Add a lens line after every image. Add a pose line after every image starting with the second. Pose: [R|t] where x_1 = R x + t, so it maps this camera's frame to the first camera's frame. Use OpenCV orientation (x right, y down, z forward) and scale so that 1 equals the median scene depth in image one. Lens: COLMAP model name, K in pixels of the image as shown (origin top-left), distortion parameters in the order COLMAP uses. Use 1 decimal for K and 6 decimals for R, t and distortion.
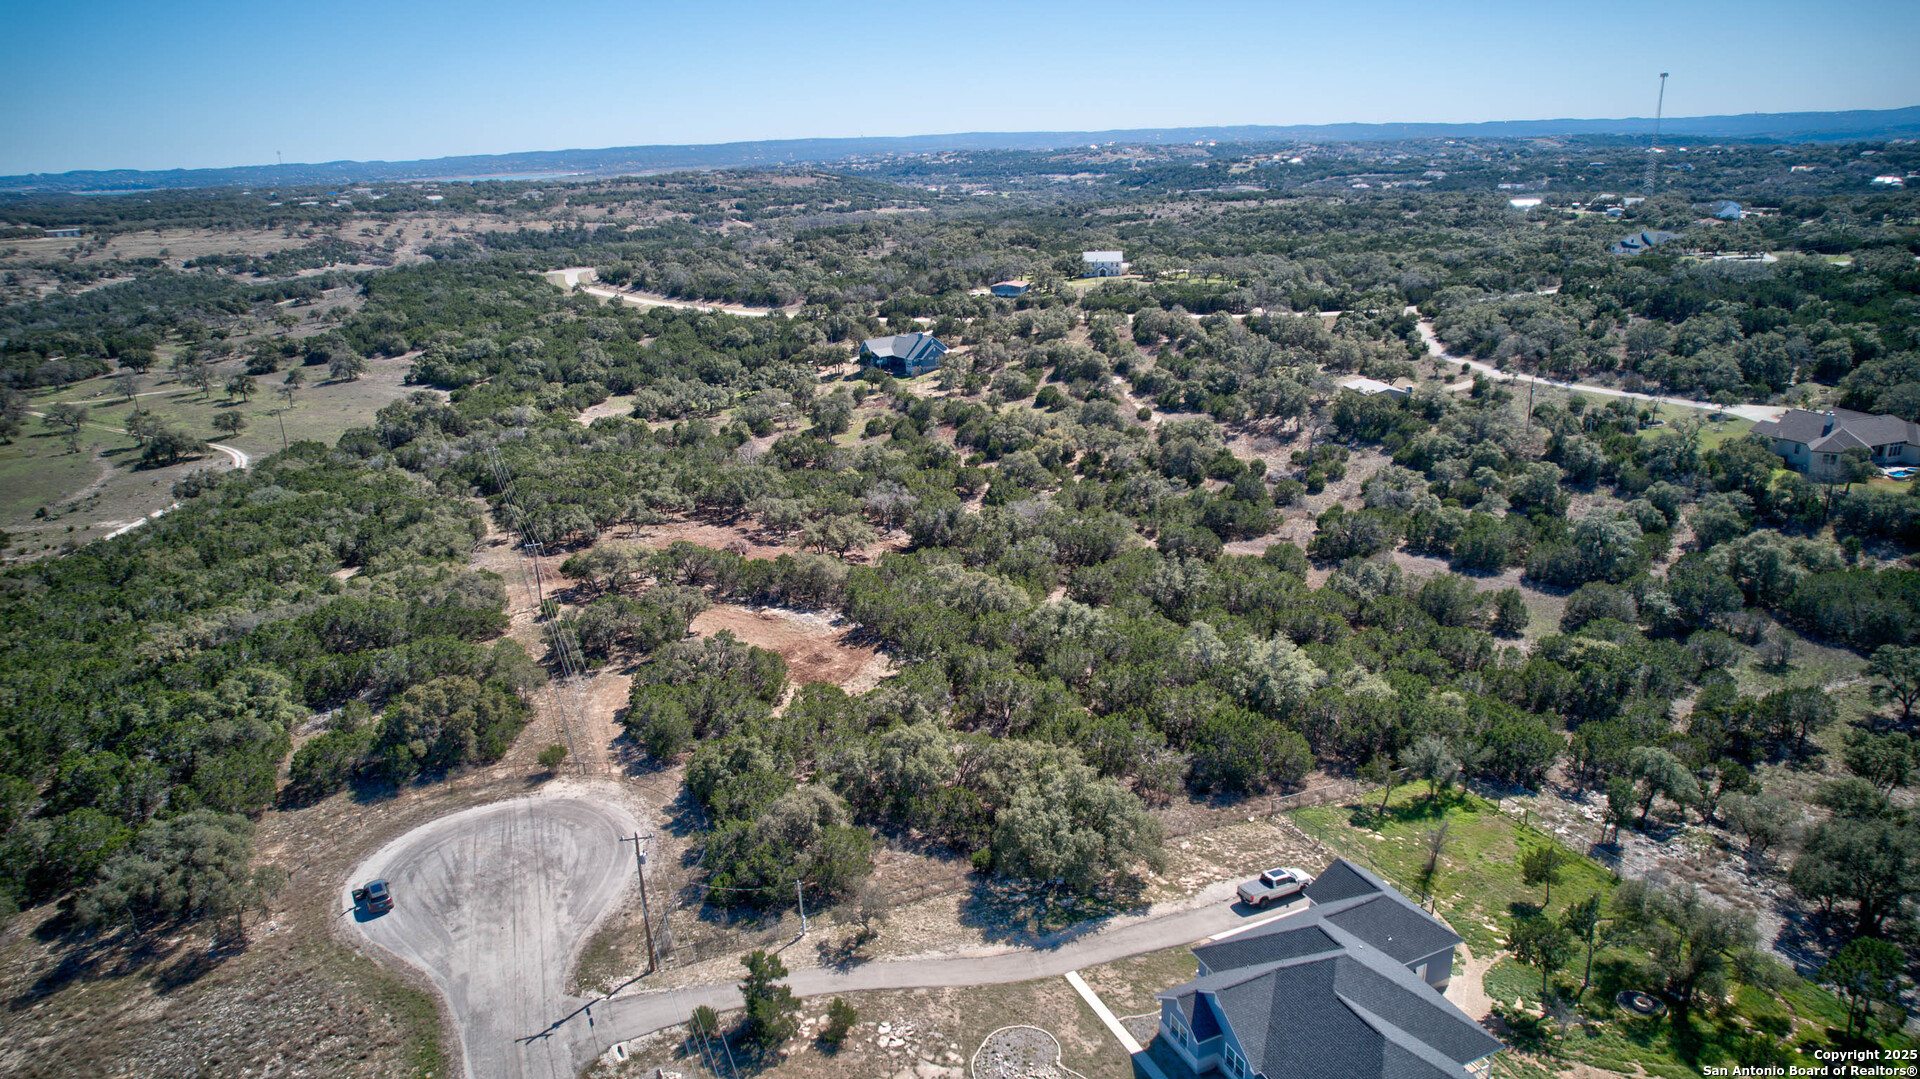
lens RADIAL K [[1223.0, 0, 973.0], [0, 1223.0, 544.5], [0, 0, 1]] dist [-0.074672, 0.067087]
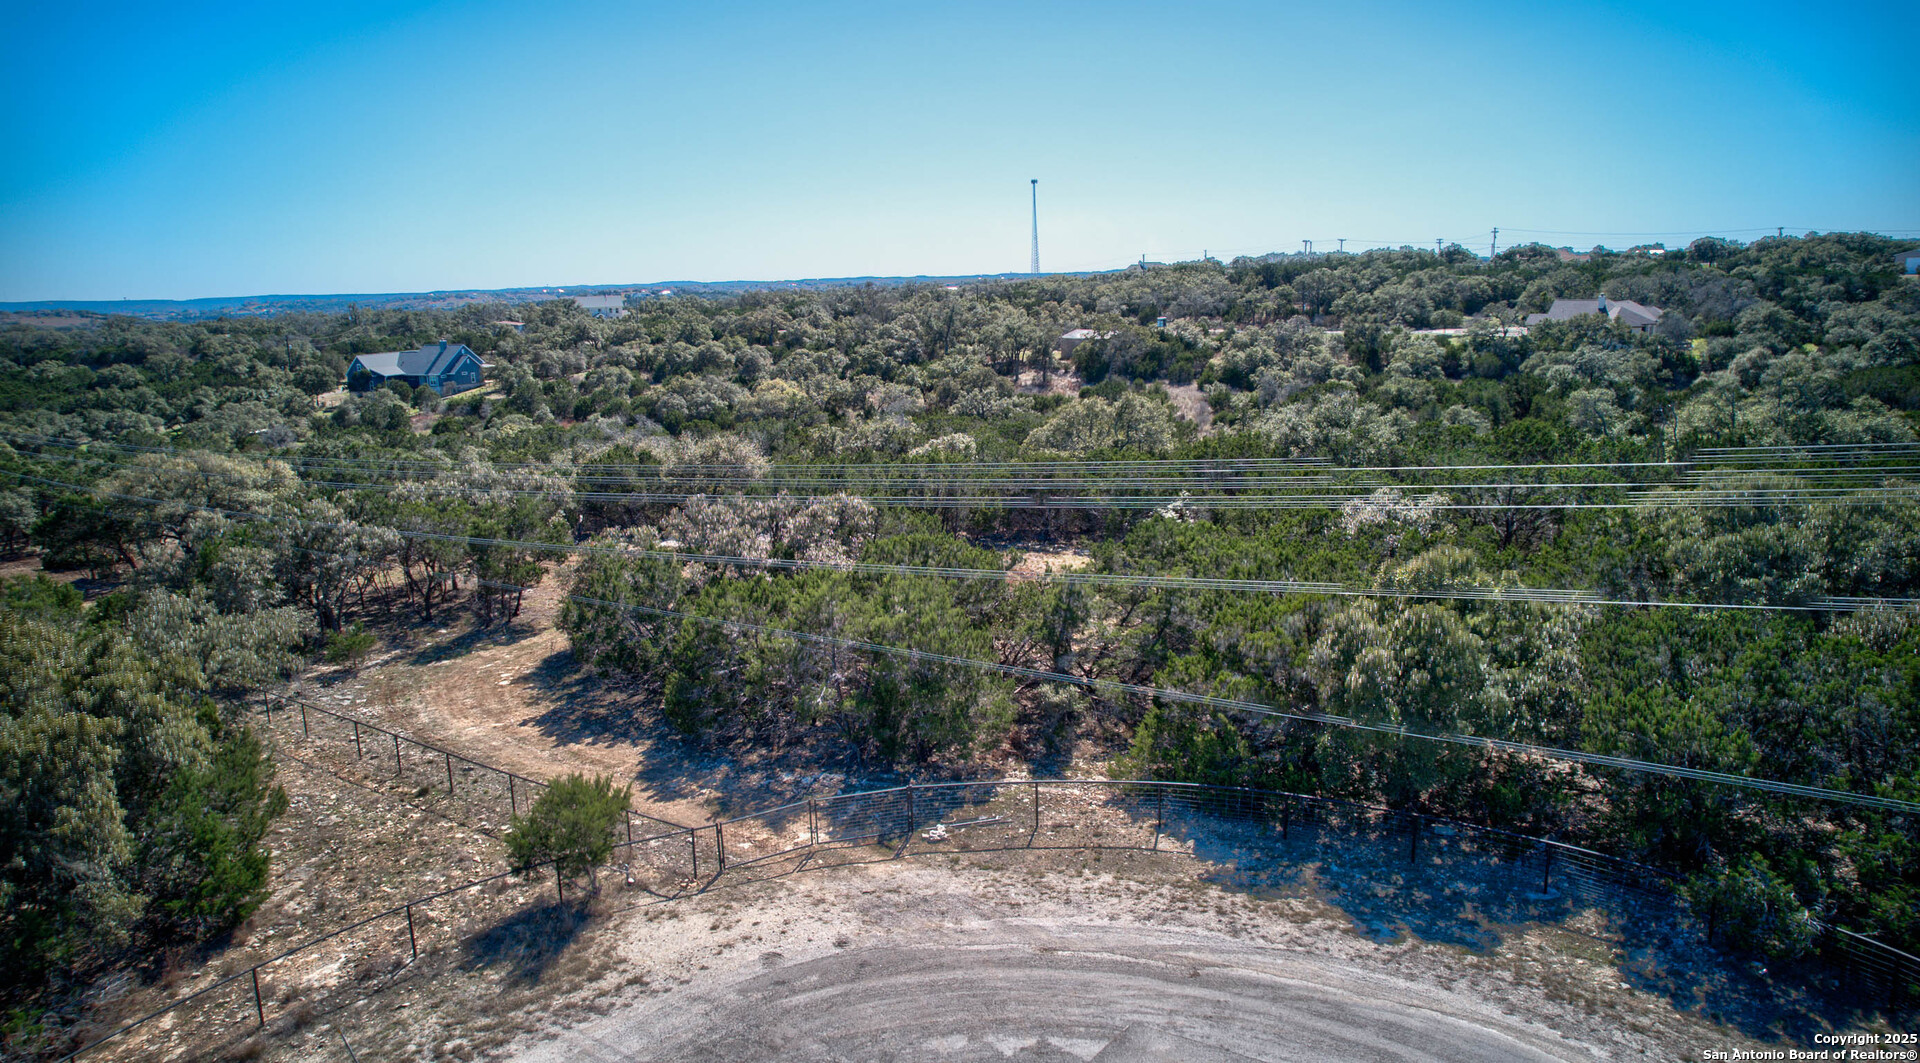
lens RADIAL K [[1223.5, 0, 956.1], [0, 1223.5, 531.9], [0, 0, 1]] dist [-0.021588, 0.000424]
pose [[0.873592, -0.097879, 0.476715, -0.167267], [0.161133, 0.982488, -0.093557, 0.065834], [-0.459210, 0.158546, 0.874065, 0.323836]]
